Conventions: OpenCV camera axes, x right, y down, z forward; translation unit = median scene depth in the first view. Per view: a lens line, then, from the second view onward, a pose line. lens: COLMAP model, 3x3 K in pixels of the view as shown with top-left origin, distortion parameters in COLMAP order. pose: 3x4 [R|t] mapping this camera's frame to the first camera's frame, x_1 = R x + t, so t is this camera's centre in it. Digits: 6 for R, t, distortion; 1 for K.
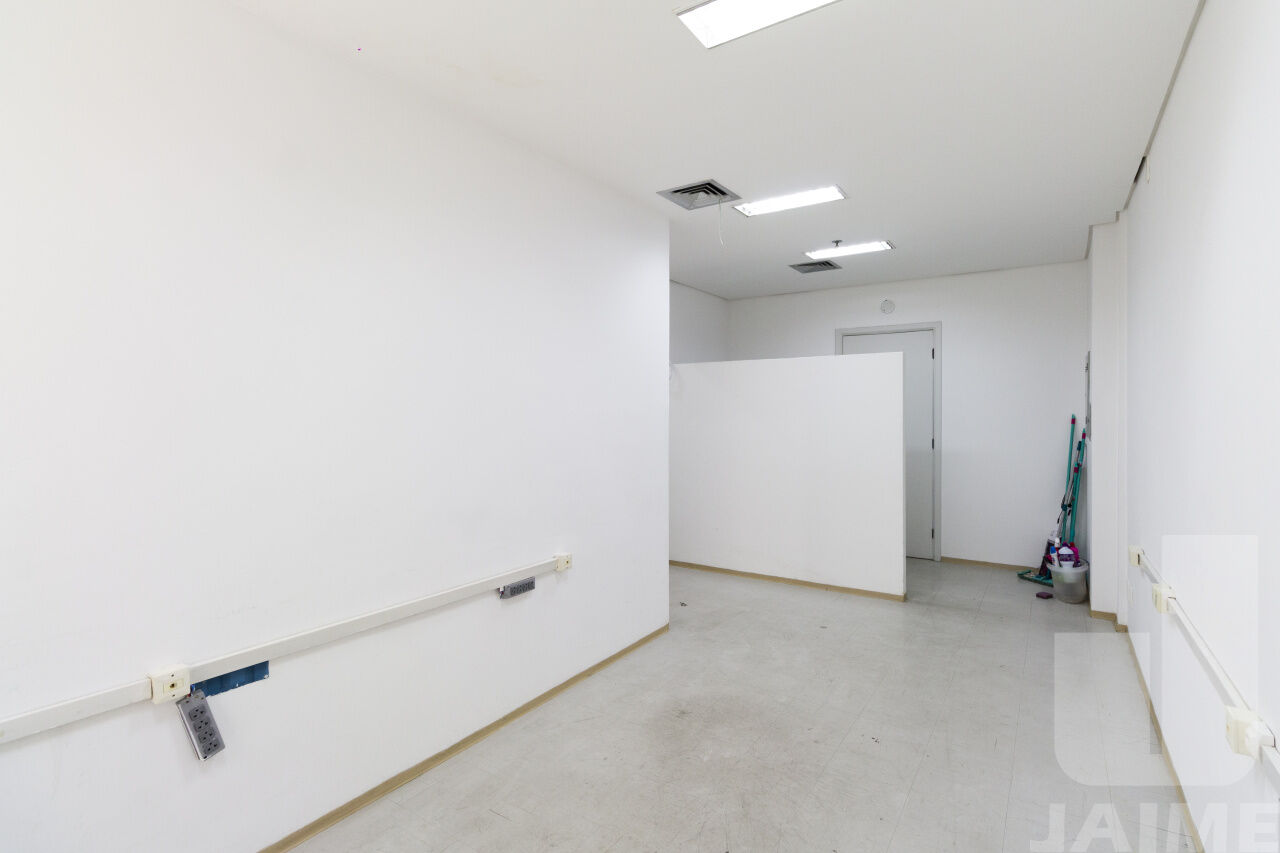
lens RADIAL K [[613.9, 0, 646.3], [0, 613.9, 411.8], [0, 0, 1]] dist [0.001010, 0.001639]
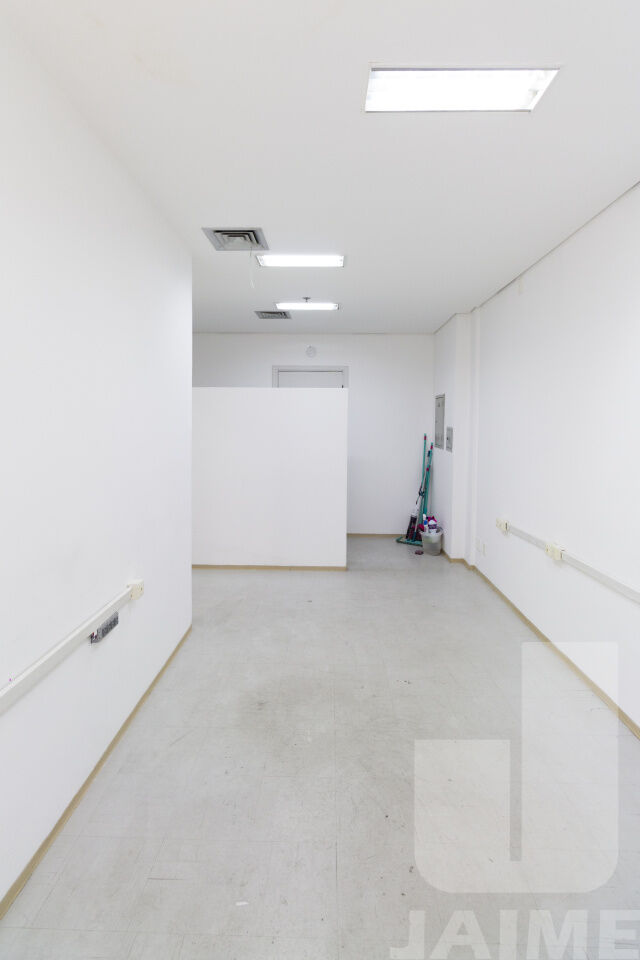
lens RADIAL K [[479.1, 0, 318.7], [0, 479.1, 445.0], [0, 0, 1]] dist [0.000426, 0.000428]
pose [[0.844208, -0.012790, 0.535863, -0.205697], [-0.010511, 0.999128, 0.040407, -0.014706], [-0.535912, -0.039744, 0.843338, 0.142123]]
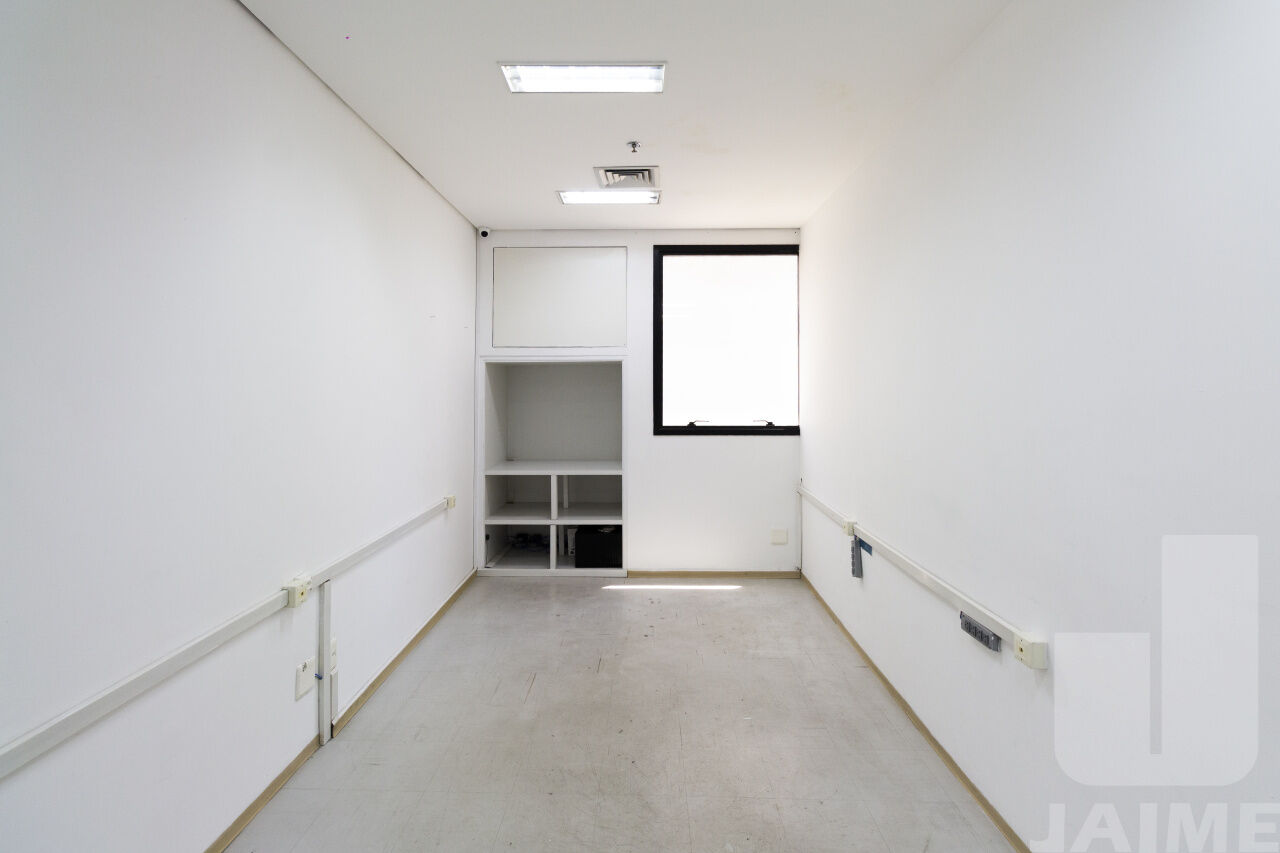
lens RADIAL K [[613.9, 0, 646.3], [0, 613.9, 411.8], [0, 0, 1]] dist [0.001010, 0.001639]
pose [[-0.833748, 0.019223, -0.551811, 0.336204], [0.002527, 0.999516, 0.031001, -0.000588], [0.552140, 0.024453, -0.833393, 0.885071]]
